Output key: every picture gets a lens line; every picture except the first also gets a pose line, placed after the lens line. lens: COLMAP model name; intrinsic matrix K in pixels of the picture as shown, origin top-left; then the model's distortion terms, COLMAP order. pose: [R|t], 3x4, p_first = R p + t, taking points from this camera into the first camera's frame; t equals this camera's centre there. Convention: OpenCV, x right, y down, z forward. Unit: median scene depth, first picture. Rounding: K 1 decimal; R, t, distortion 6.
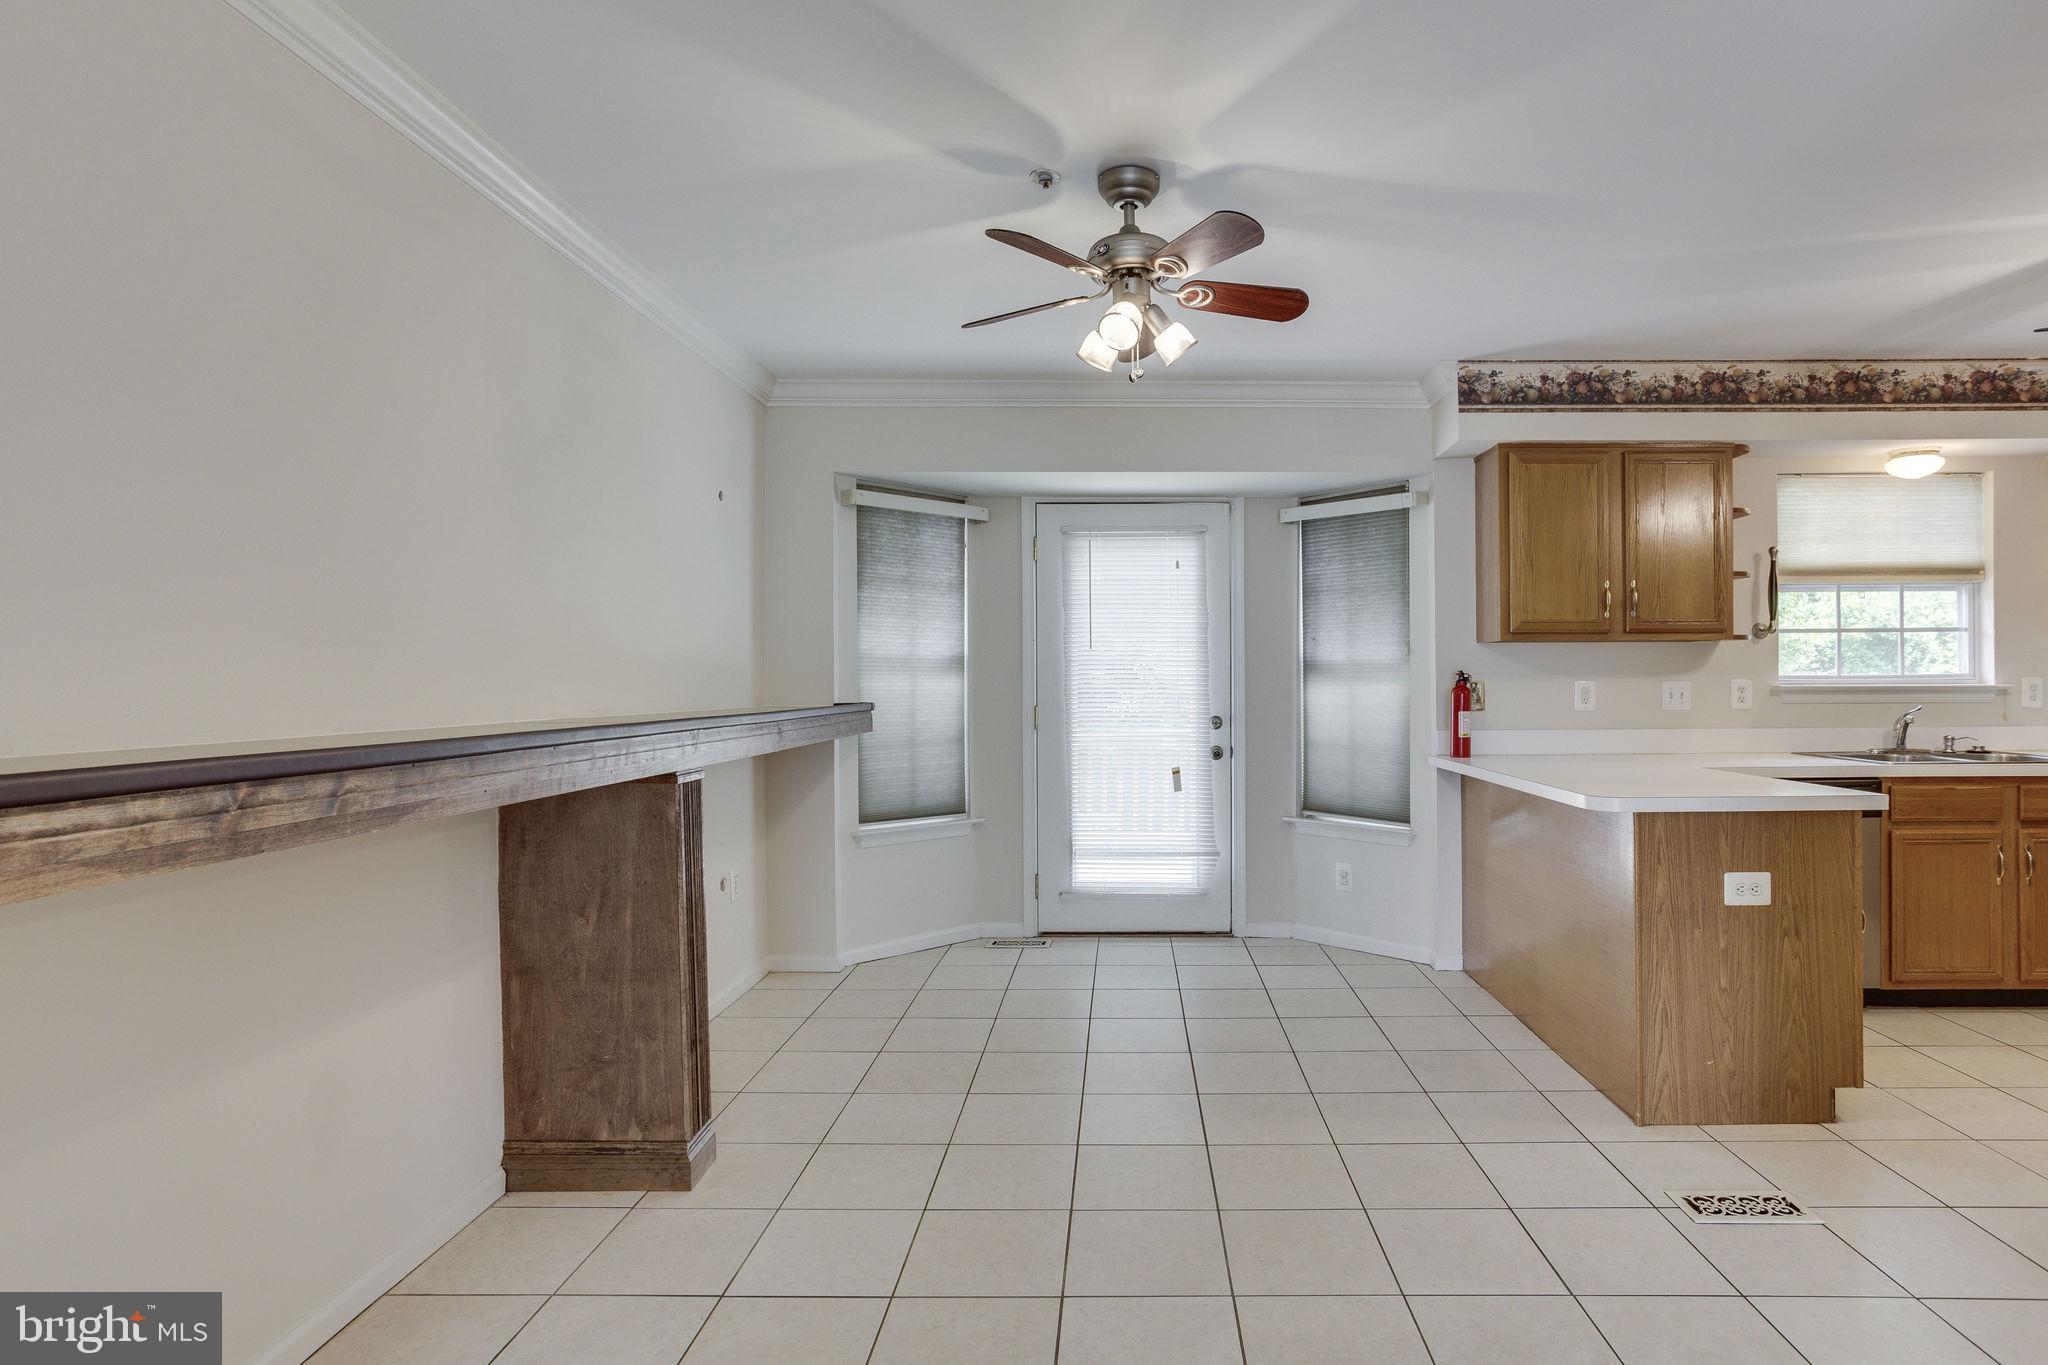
lens RADIAL K [[1026.6, 0, 1123.7], [0, 1026.6, 683.4], [0, 0, 1]] dist [-0.044946, 0.032477]
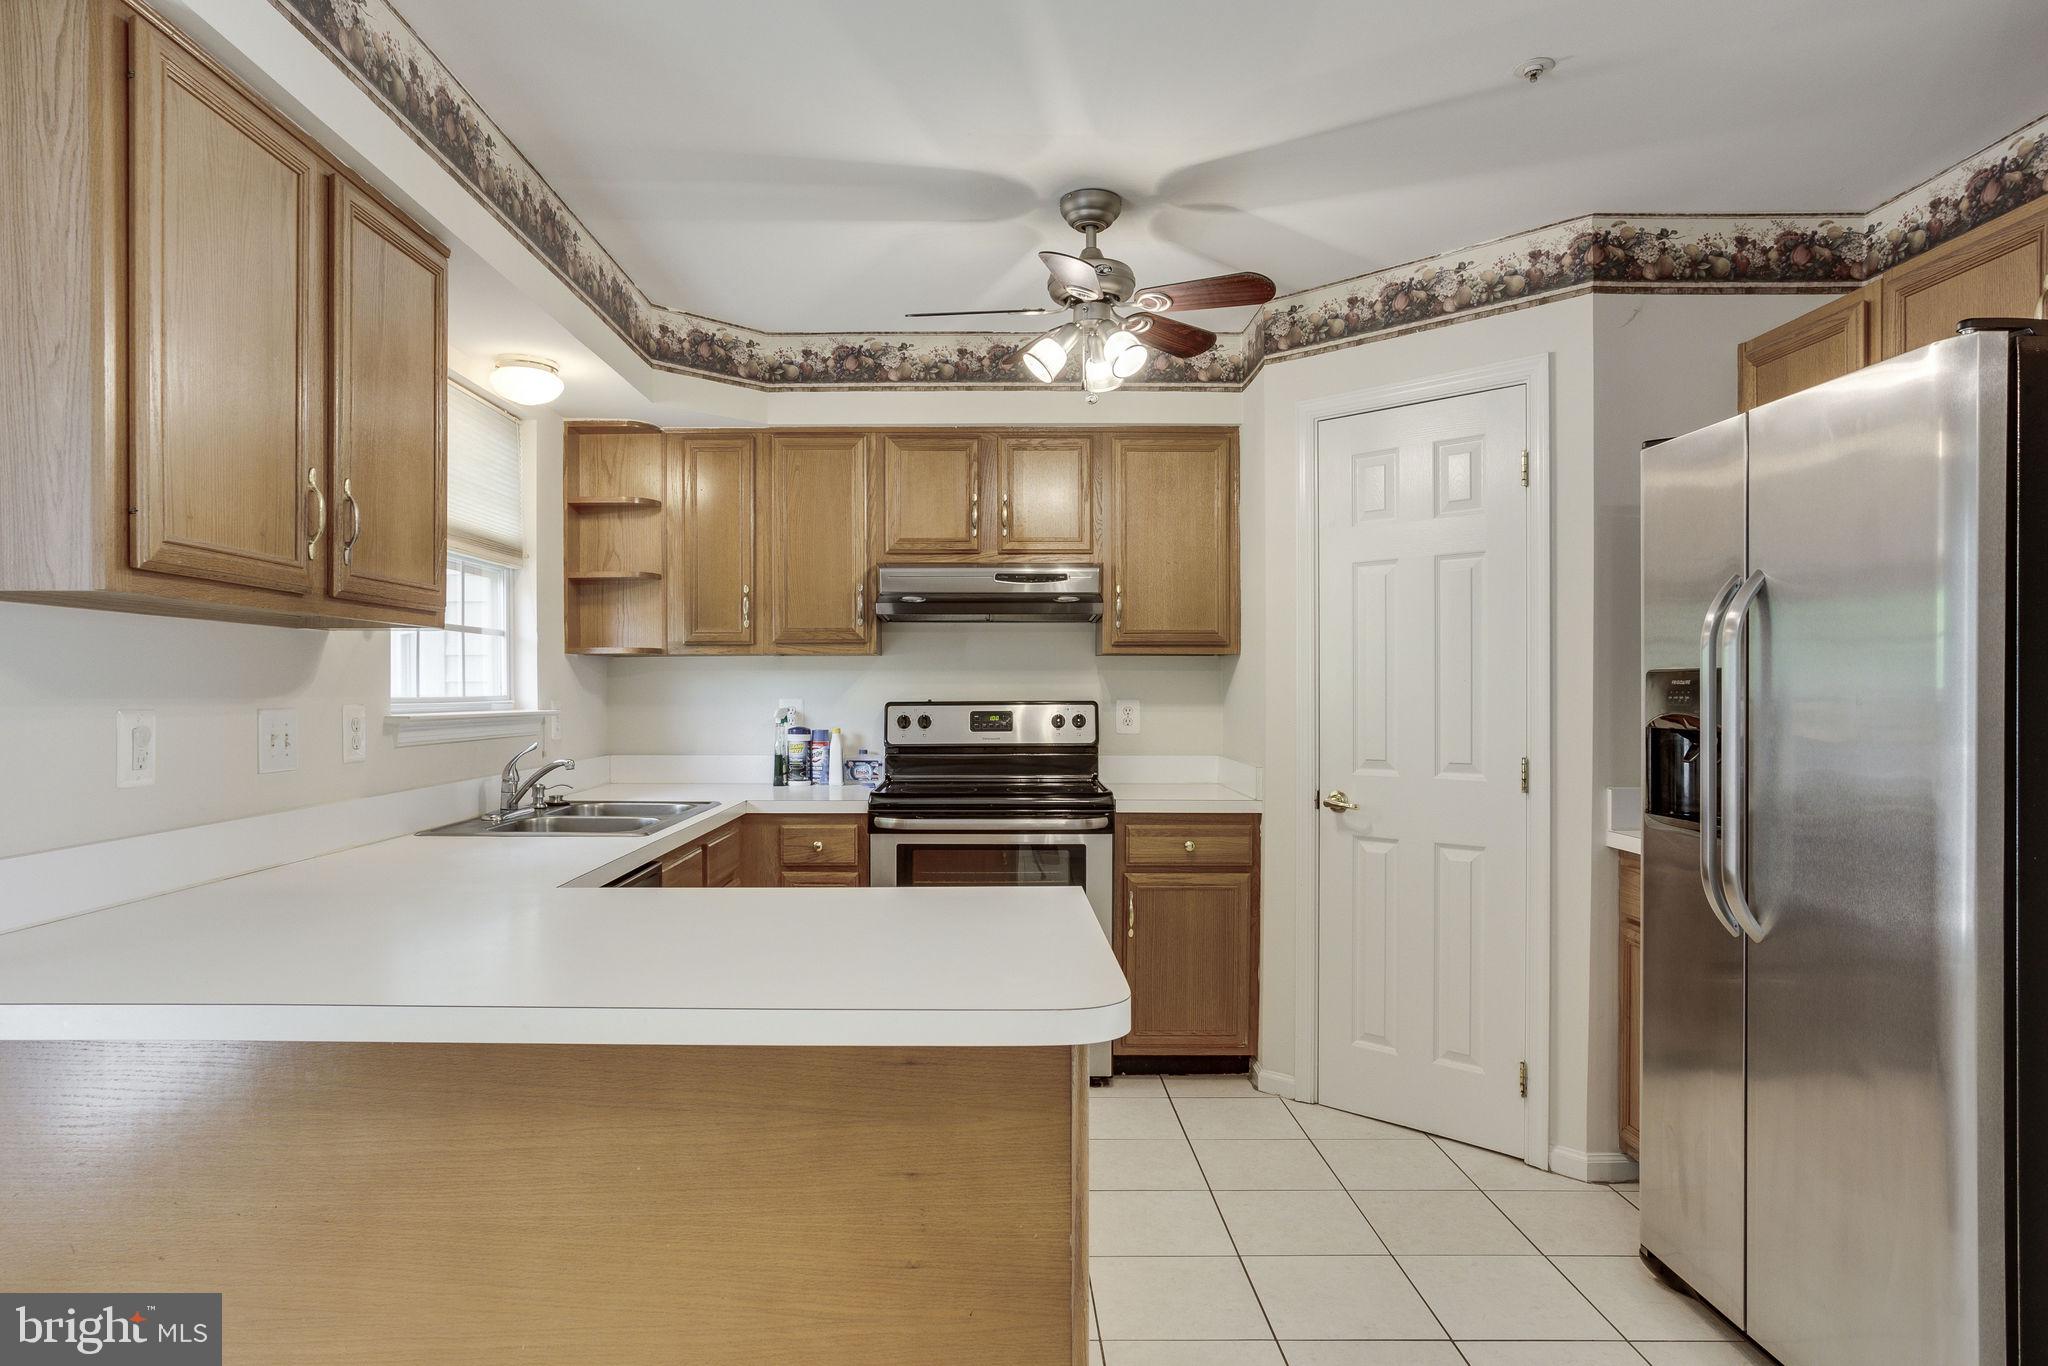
lens RADIAL K [[1178.4, 0, 969.3], [0, 1178.4, 703.4], [0, 0, 1]] dist [-0.054422, 0.056708]
pose [[0.004019, -0.004435, 0.999982, 0.007891], [0.003065, 0.999986, 0.004422, -0.006775], [-0.999987, 0.003047, 0.004033, 0.695573]]
